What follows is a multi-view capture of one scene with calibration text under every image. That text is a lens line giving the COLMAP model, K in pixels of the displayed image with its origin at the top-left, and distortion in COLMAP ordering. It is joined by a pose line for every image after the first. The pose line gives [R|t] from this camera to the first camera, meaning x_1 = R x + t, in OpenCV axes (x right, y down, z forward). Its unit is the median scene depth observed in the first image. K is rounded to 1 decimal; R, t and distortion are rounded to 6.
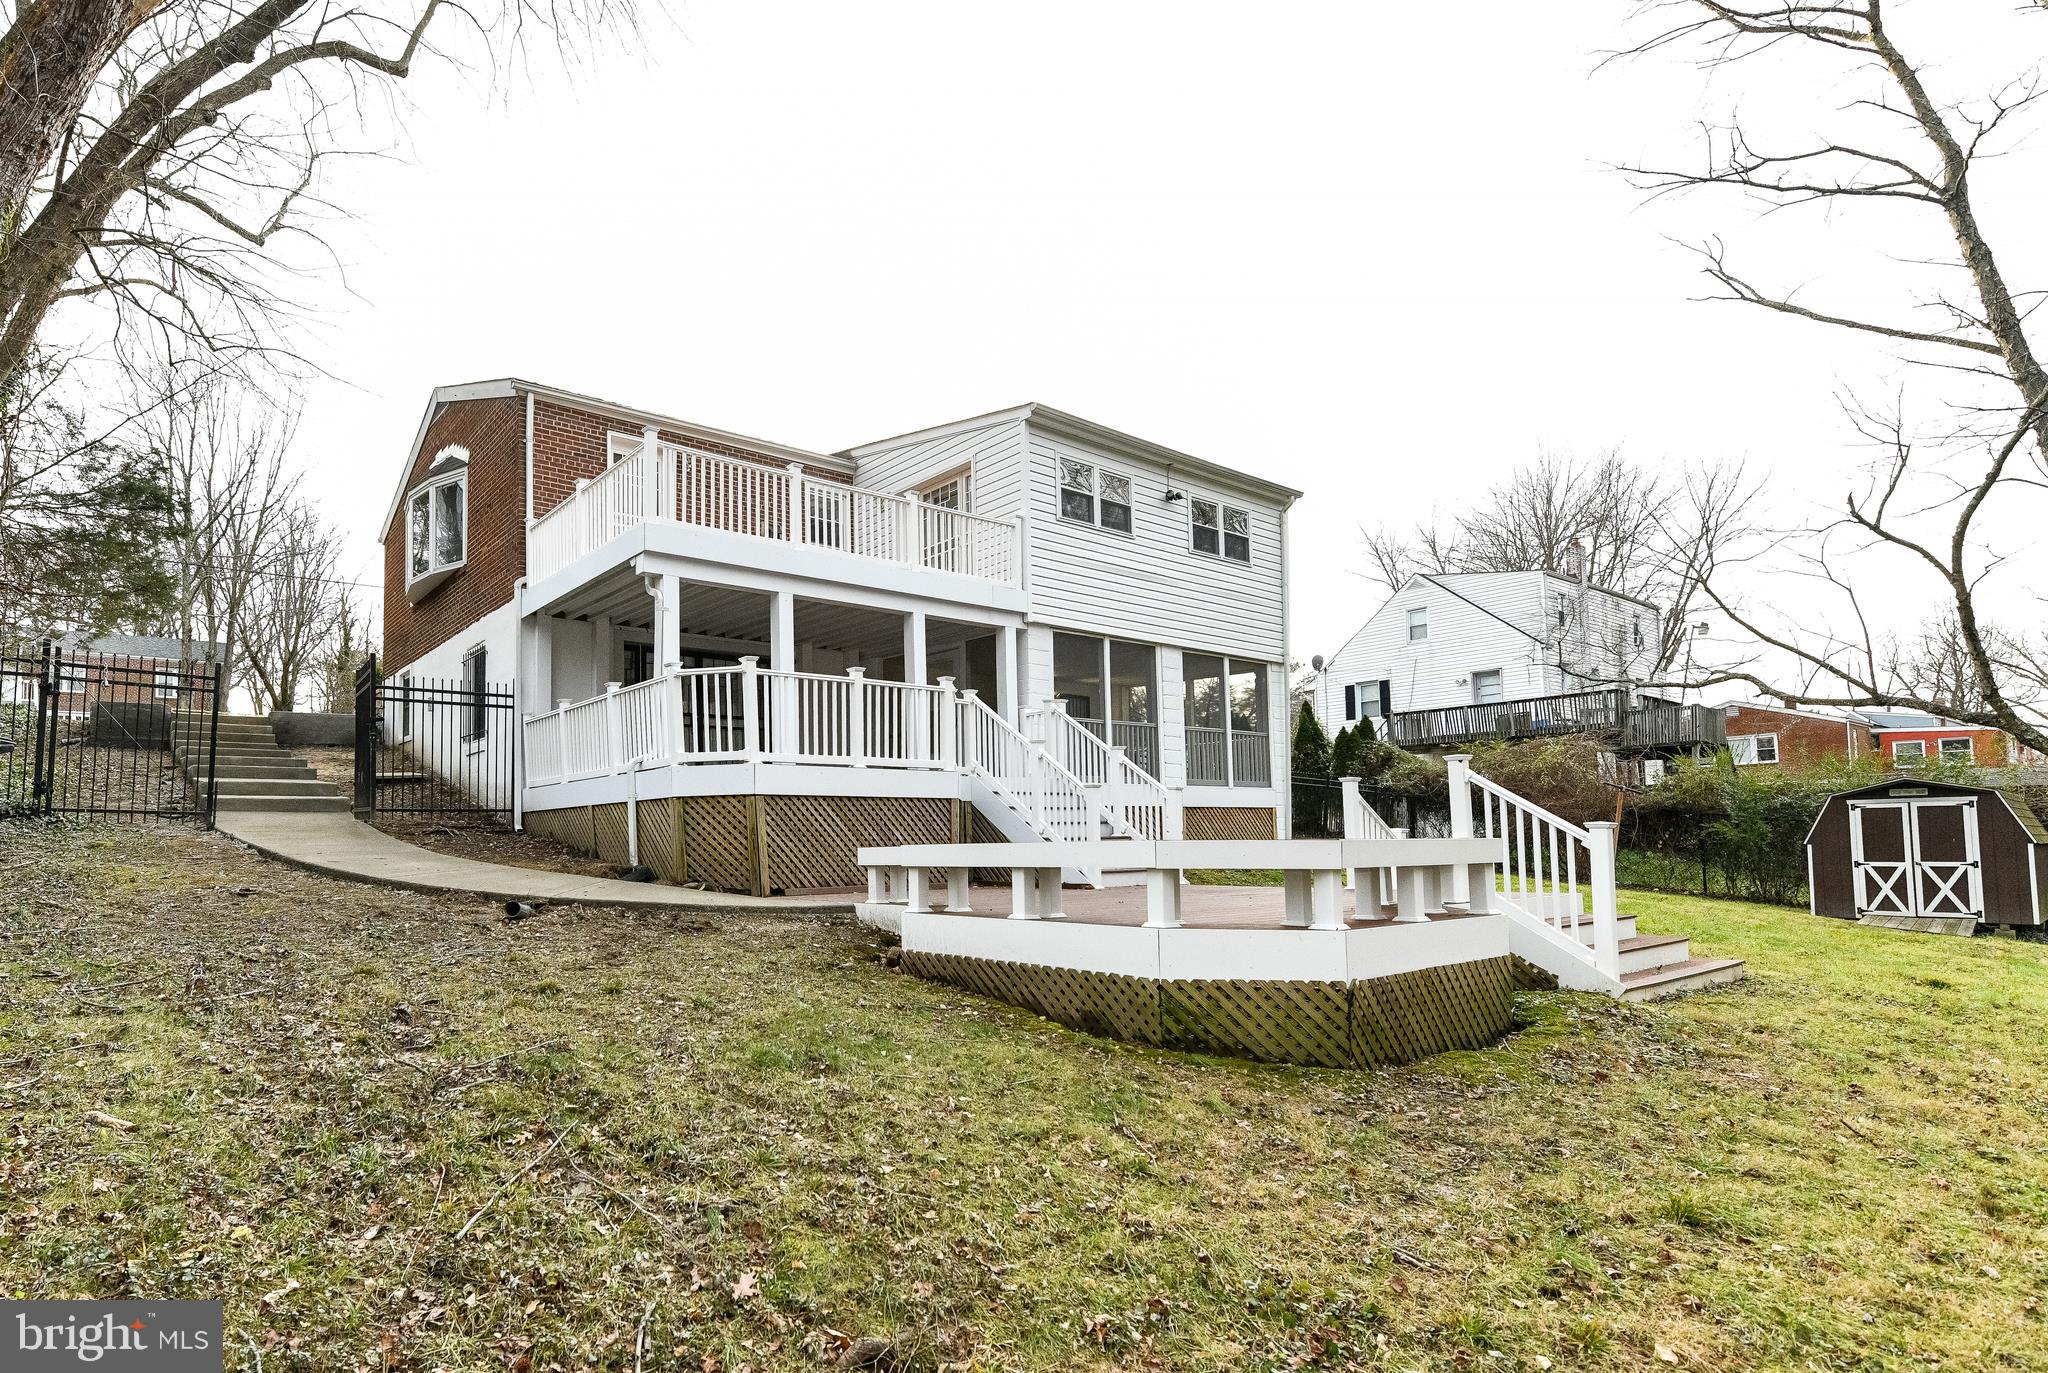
lens RADIAL K [[1045.0, 0, 862.1], [0, 1045.0, 781.5], [0, 0, 1]] dist [0.021830, 0.000383]
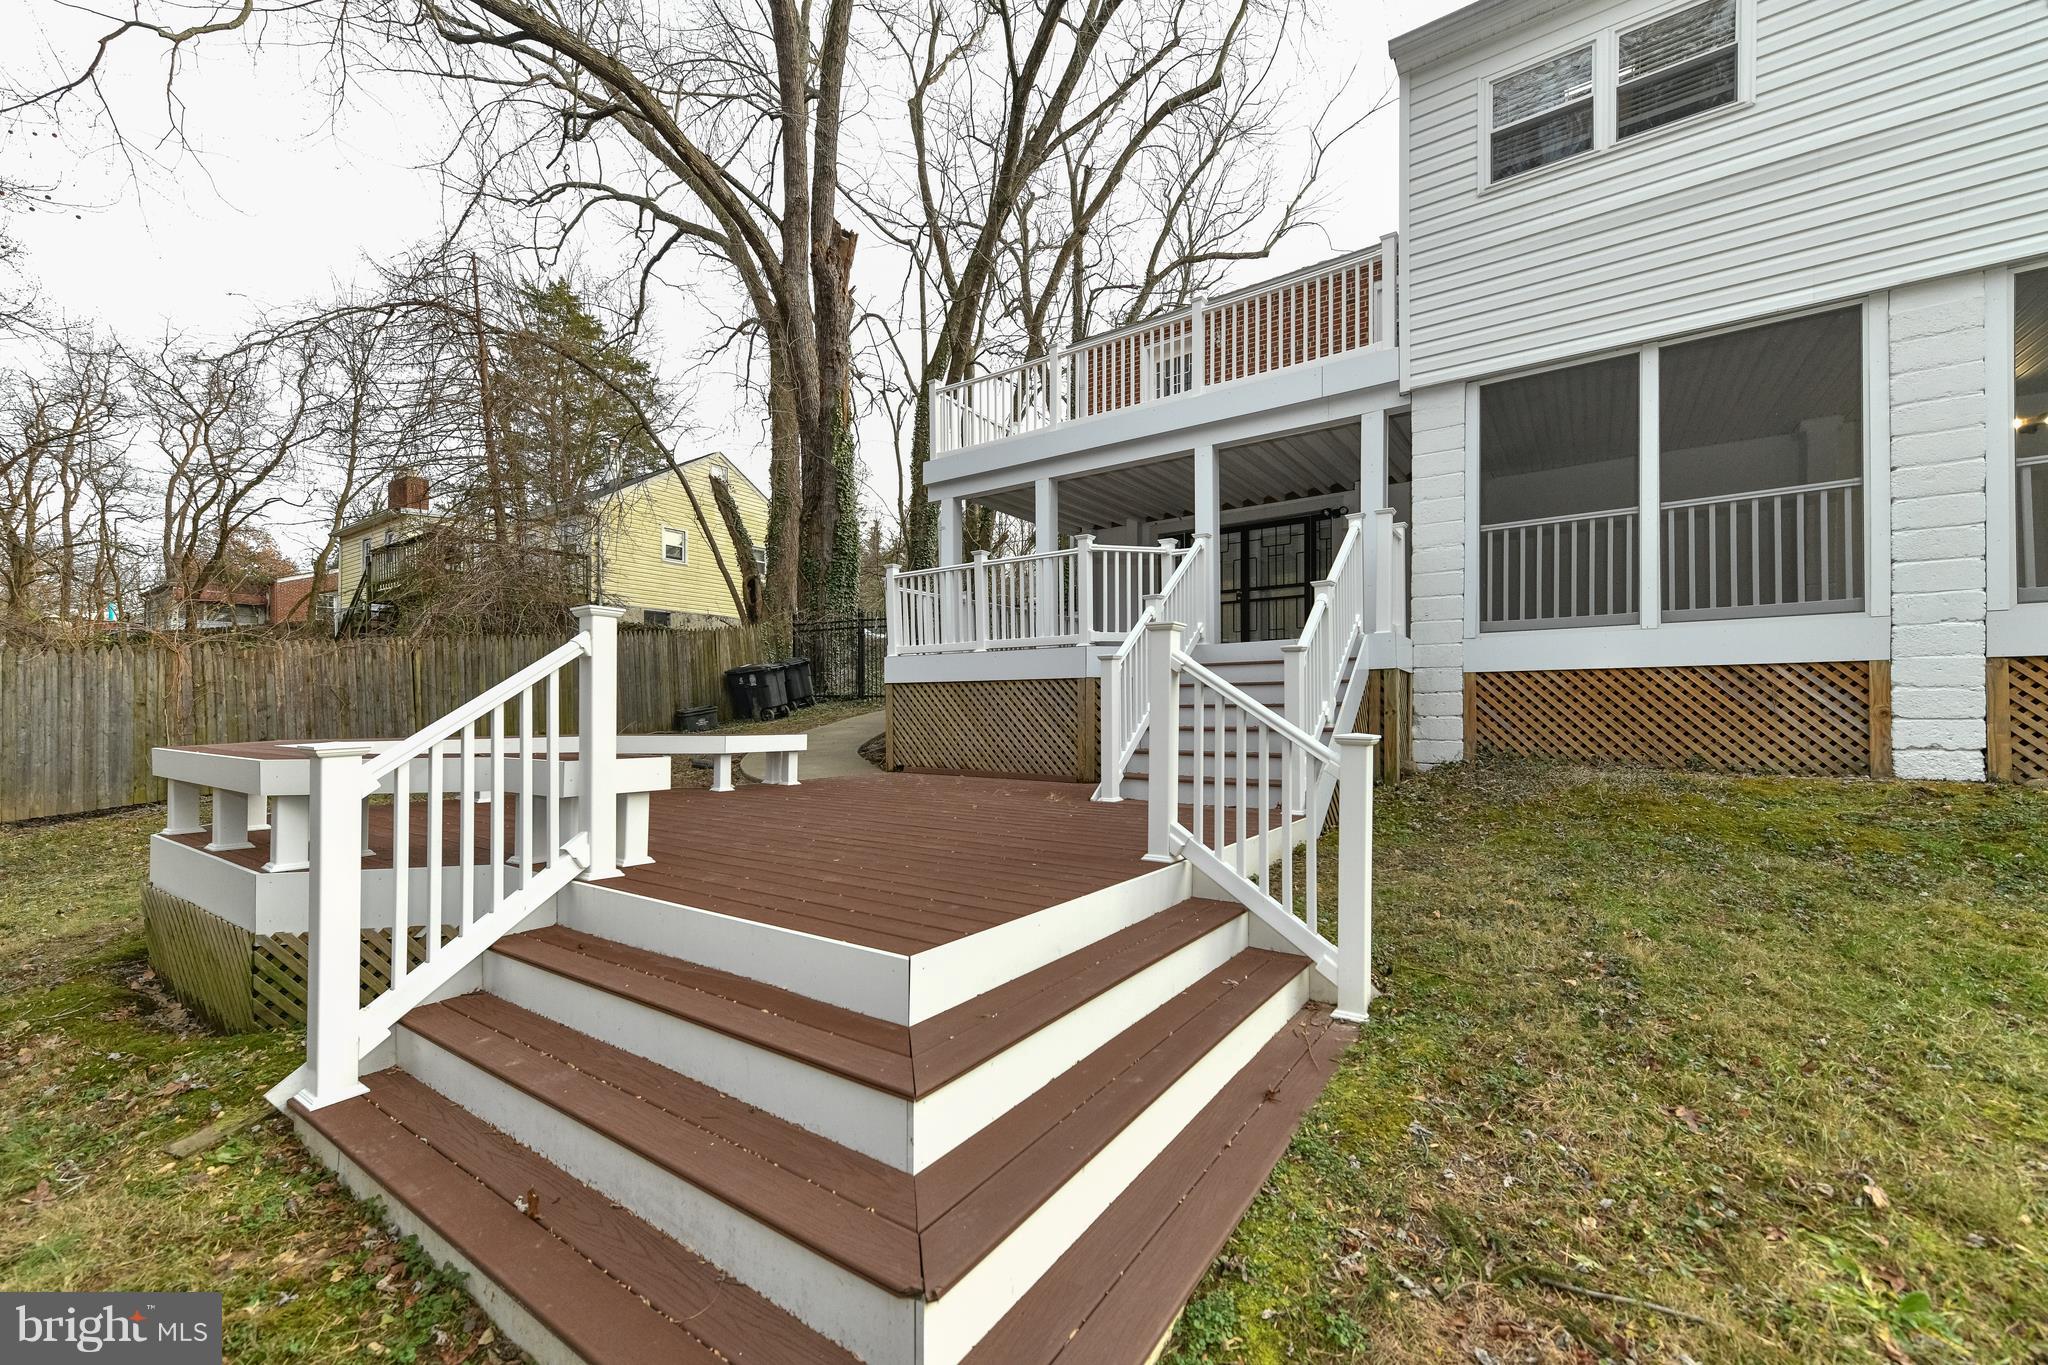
lens RADIAL K [[839.8, 0, 1013.1], [0, 839.8, 697.0], [0, 0, 1]] dist [0.017578, 0.001597]
pose [[0.304267, -0.001824, -0.952585, 0.559094], [0.054776, 0.998377, 0.015584, 0.013732], [0.951011, -0.056921, 0.303873, 0.572776]]
